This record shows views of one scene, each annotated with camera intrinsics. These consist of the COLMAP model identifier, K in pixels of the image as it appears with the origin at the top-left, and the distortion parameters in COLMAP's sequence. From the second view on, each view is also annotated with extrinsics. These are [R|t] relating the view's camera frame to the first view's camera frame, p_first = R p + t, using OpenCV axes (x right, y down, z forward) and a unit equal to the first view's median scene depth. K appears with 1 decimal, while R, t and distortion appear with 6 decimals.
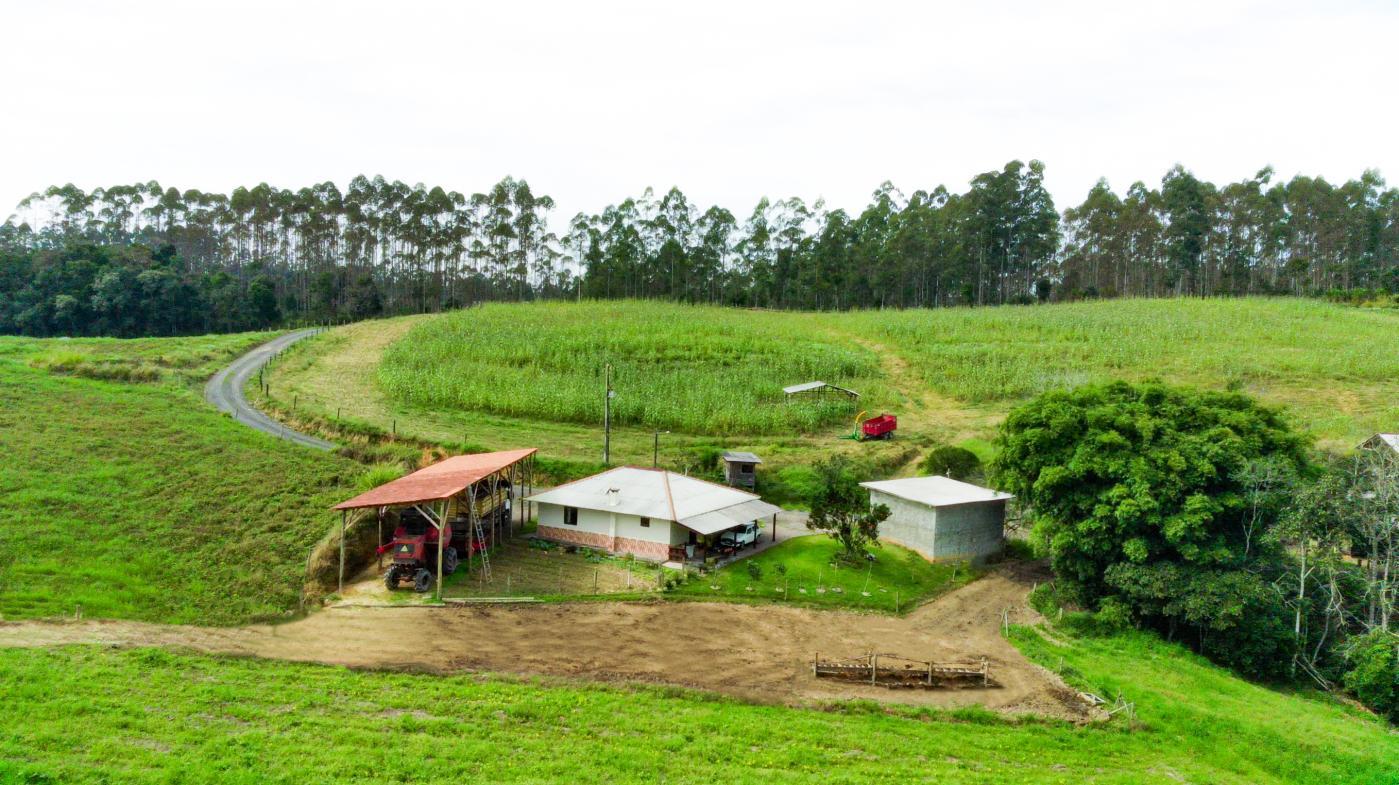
lens RADIAL K [[1074.3, 0, 693.1], [0, 1074.3, 403.6], [0, 0, 1]] dist [0.034132, -0.063063]
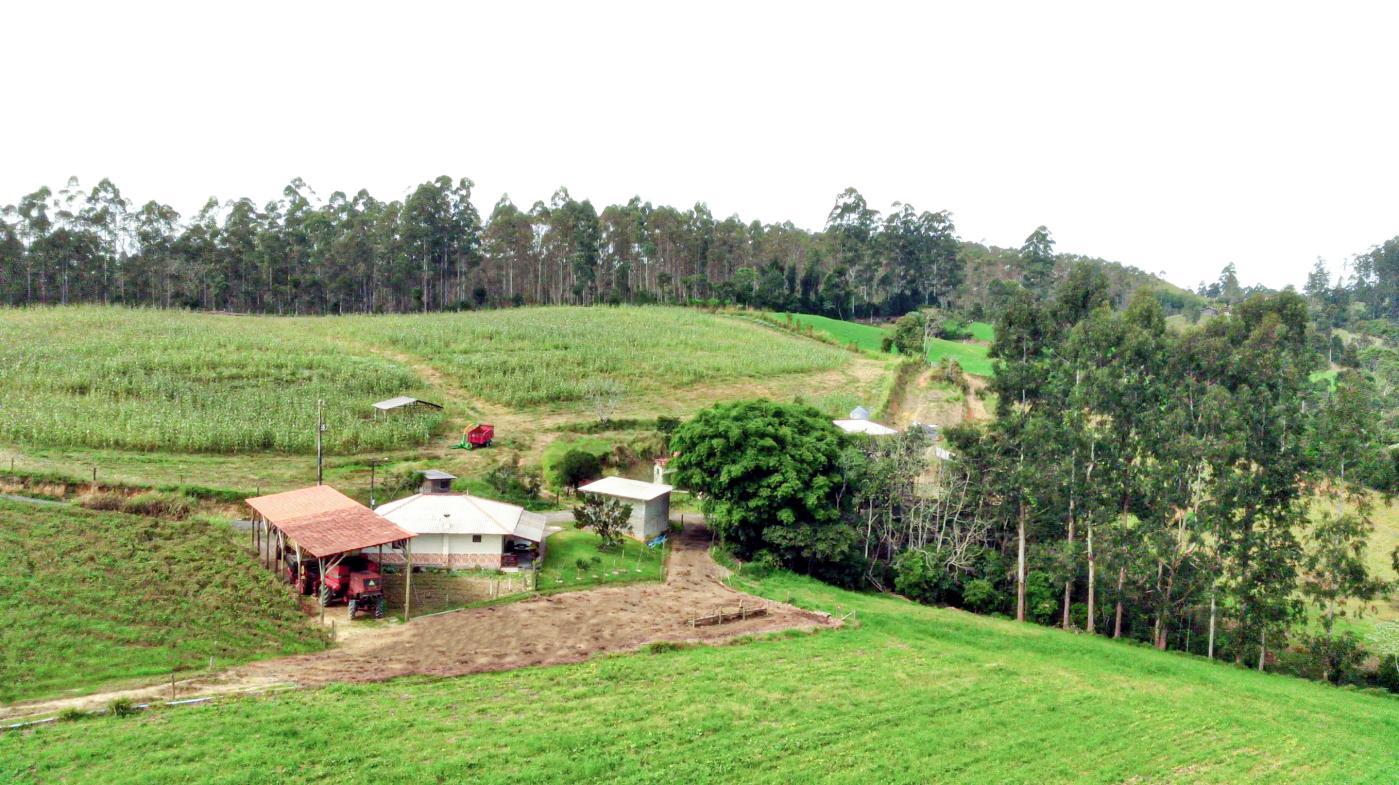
lens RADIAL K [[1074.3, 0, 708.7], [0, 1074.3, 382.3], [0, 0, 1]] dist [0.034132, -0.063063]
pose [[0.803162, -0.035141, 0.594723, -0.544055], [0.035597, 0.999306, 0.010973, -0.069042], [-0.594696, 0.012358, 0.803856, -0.134836]]
